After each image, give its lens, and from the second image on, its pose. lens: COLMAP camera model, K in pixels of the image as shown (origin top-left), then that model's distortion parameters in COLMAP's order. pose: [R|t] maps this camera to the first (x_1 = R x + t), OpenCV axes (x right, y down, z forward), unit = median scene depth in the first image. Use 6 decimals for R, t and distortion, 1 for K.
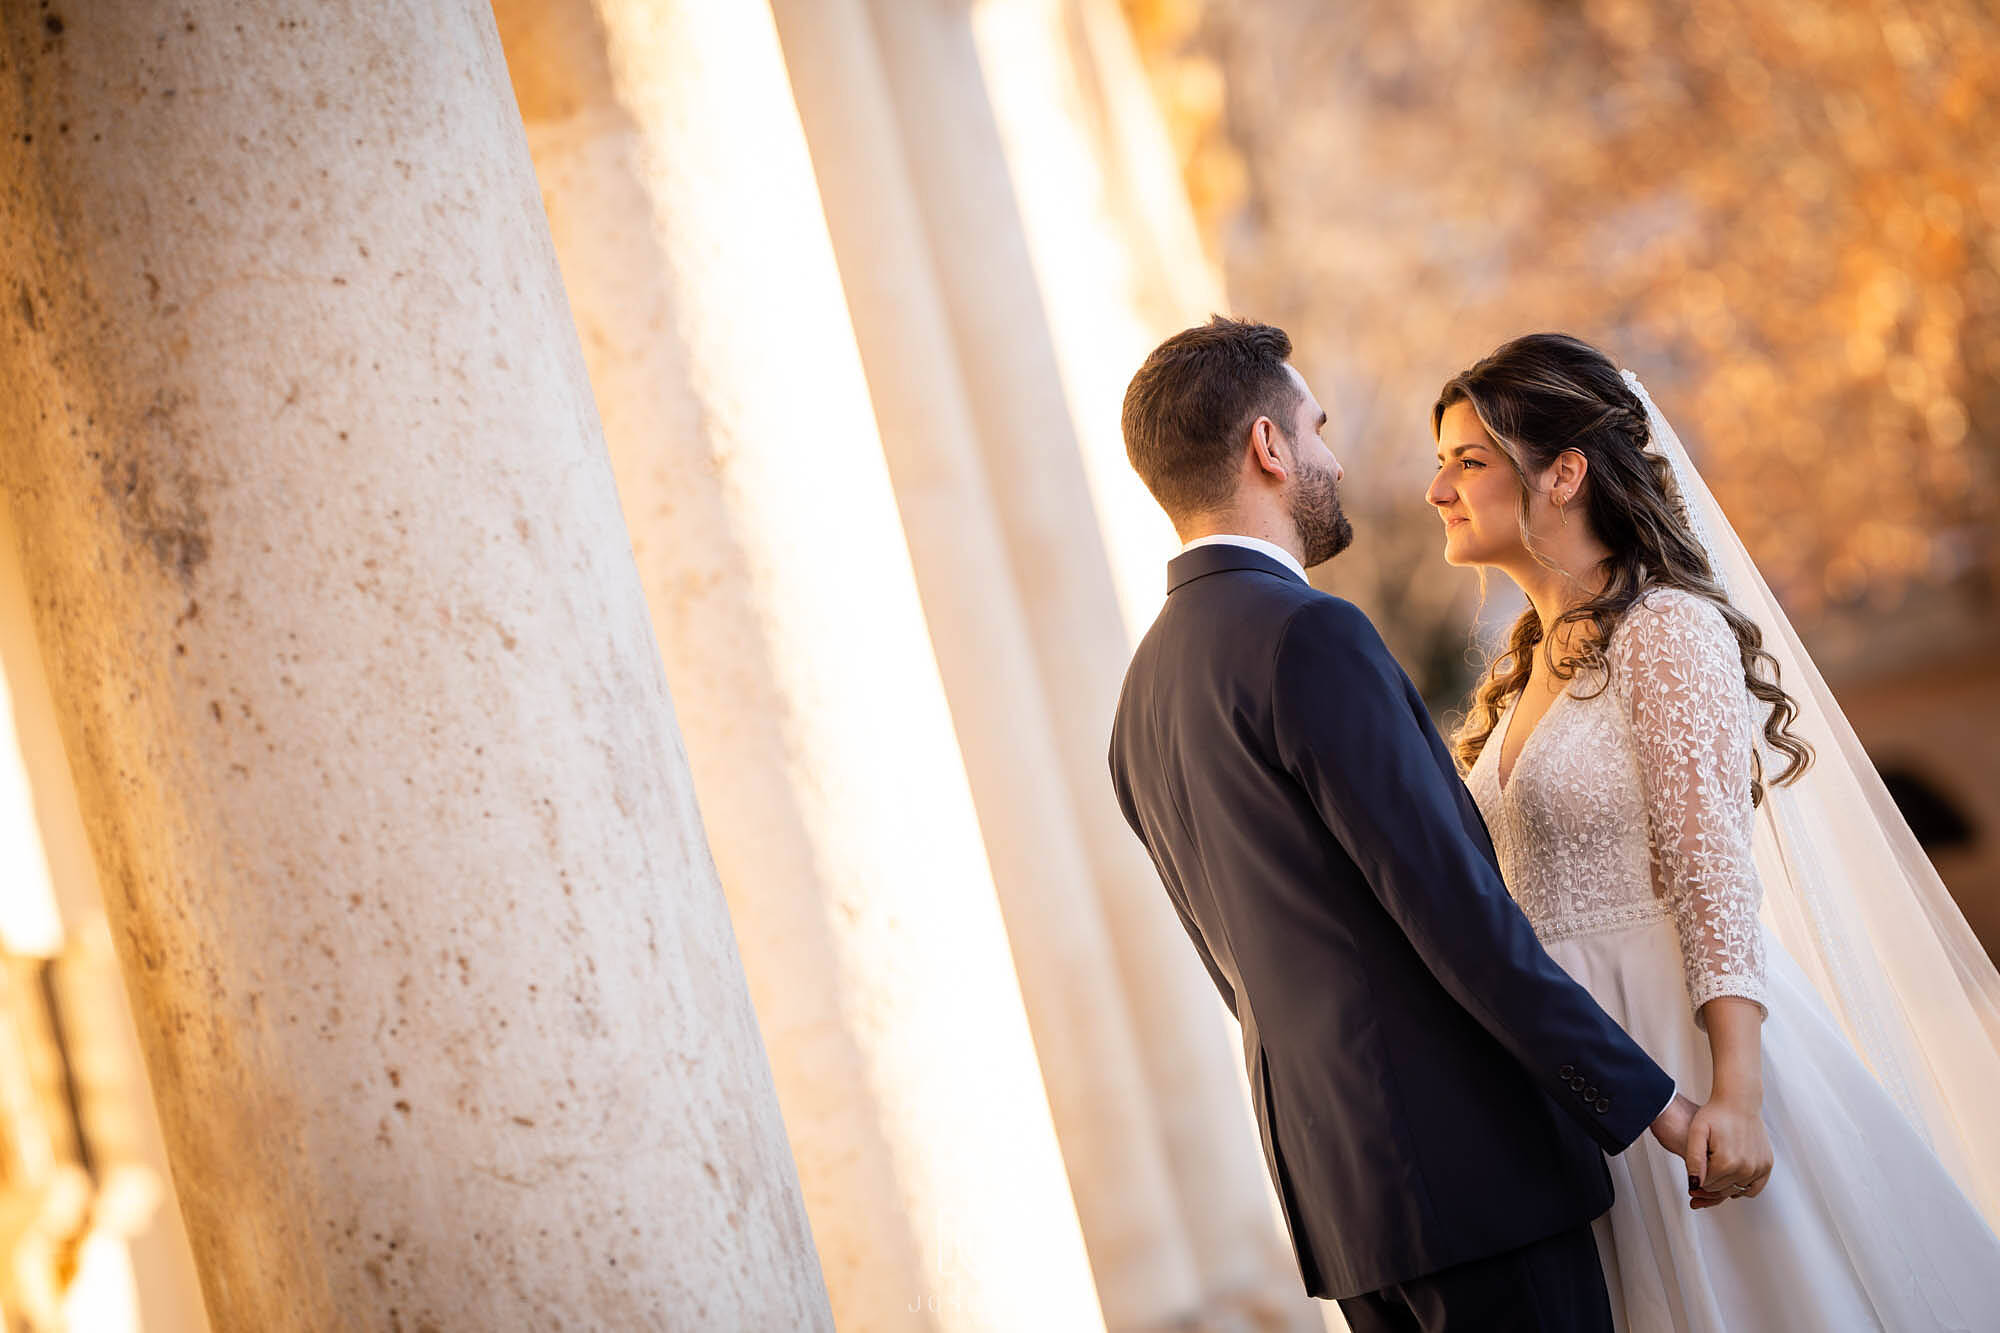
lens RADIAL K [[6569.3, 0, 1000.0], [0, 6569.3, 666.5], [0, 0, 1]] dist [0.080712, -1.255430]
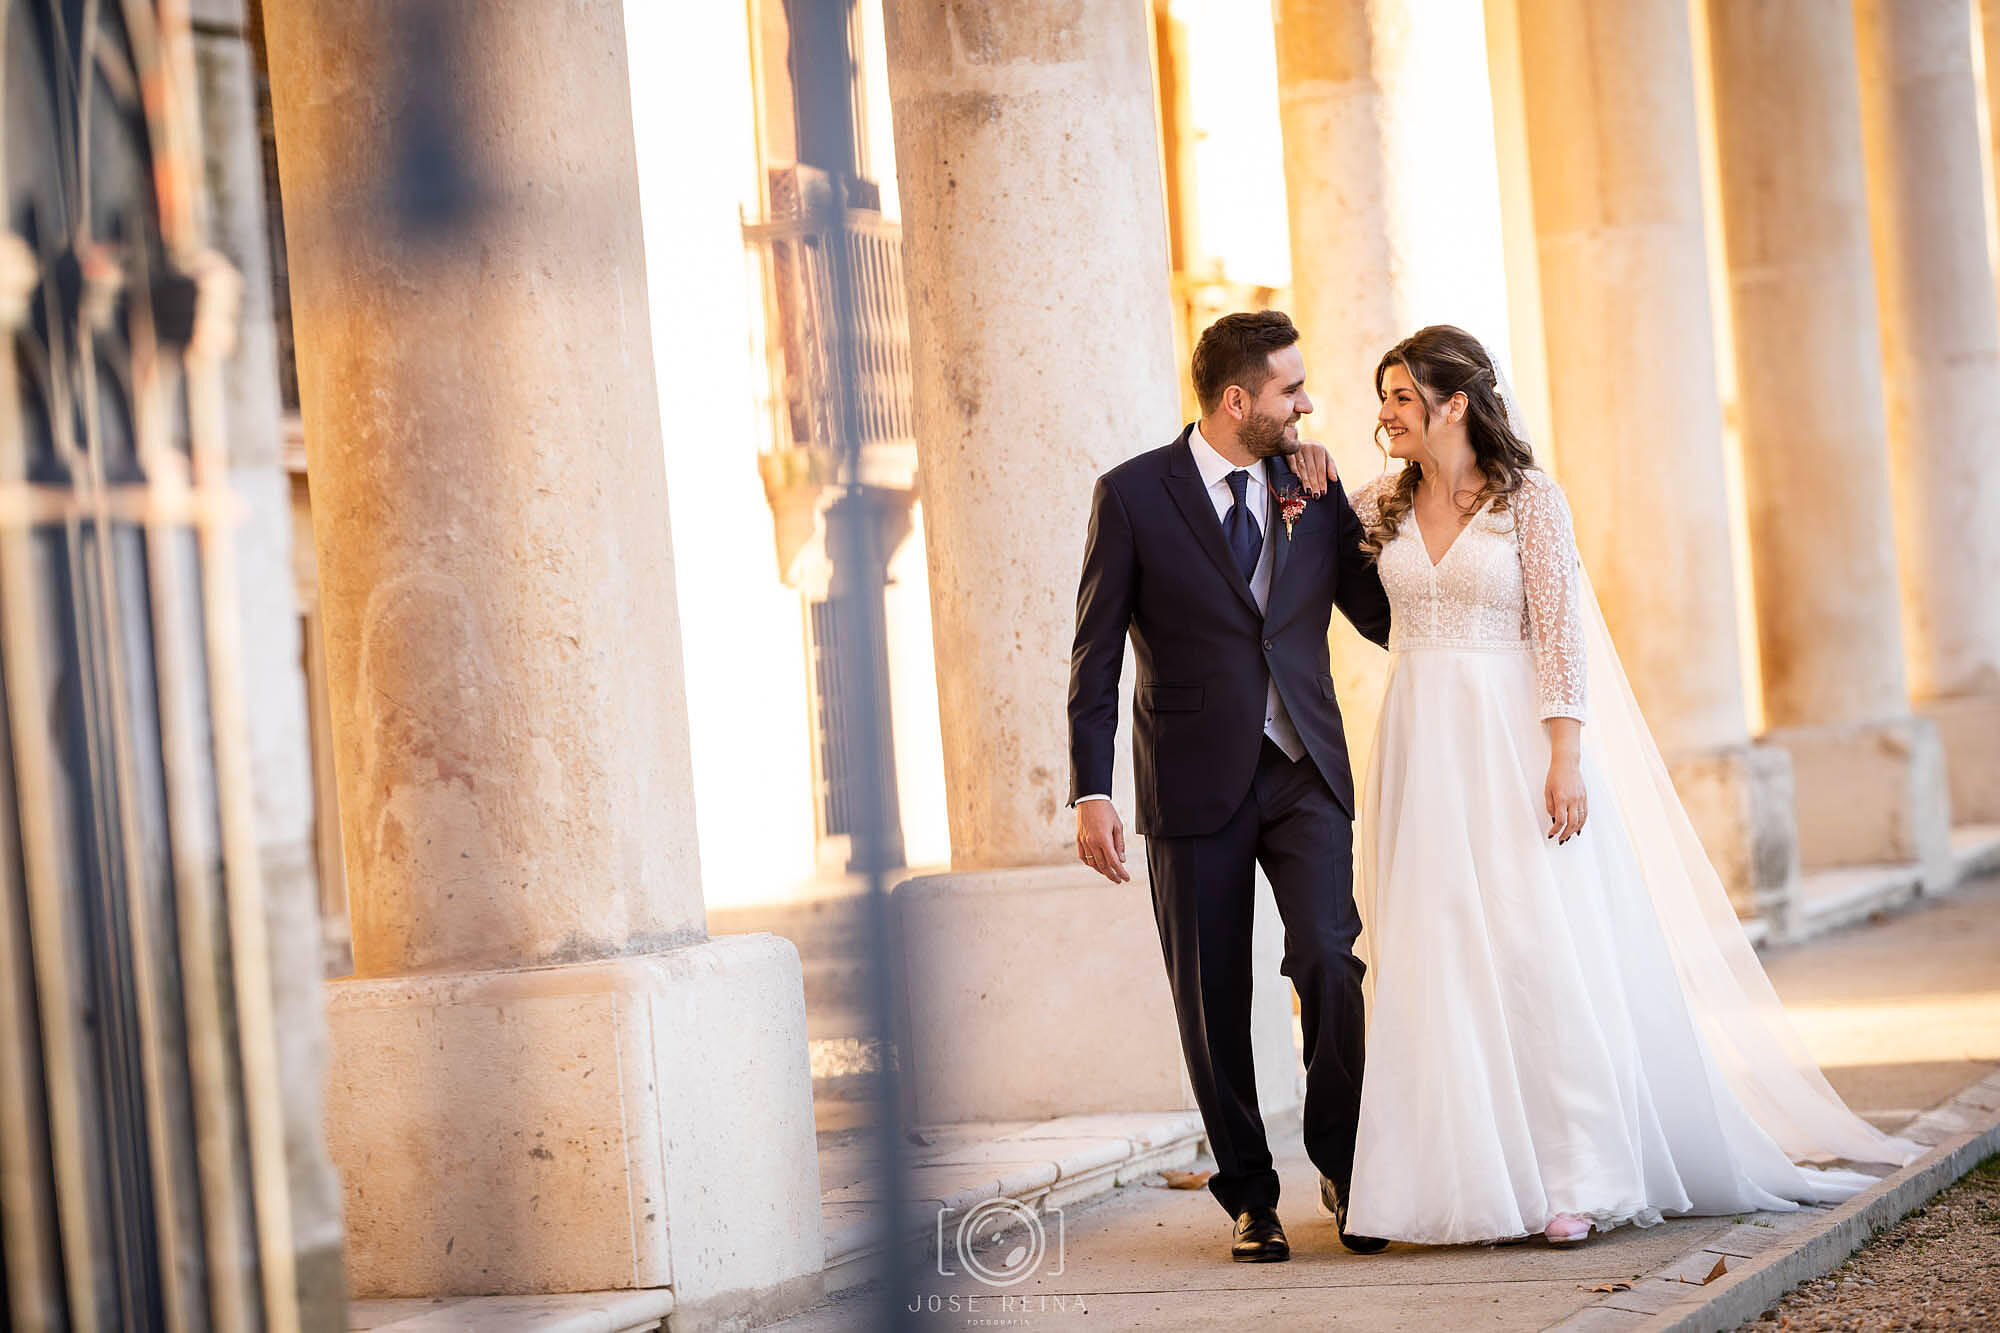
lens RADIAL K [[5531.2, 0, 1115.7], [0, 5531.2, 661.1], [0, 0, 1]] dist [0.041454, -0.524556]
pose [[0.970149, 0.173489, -0.169447, 0.292862], [-0.153292, 0.980133, 0.125861, -0.192099], [0.187916, -0.096129, 0.977470, -1.007563]]
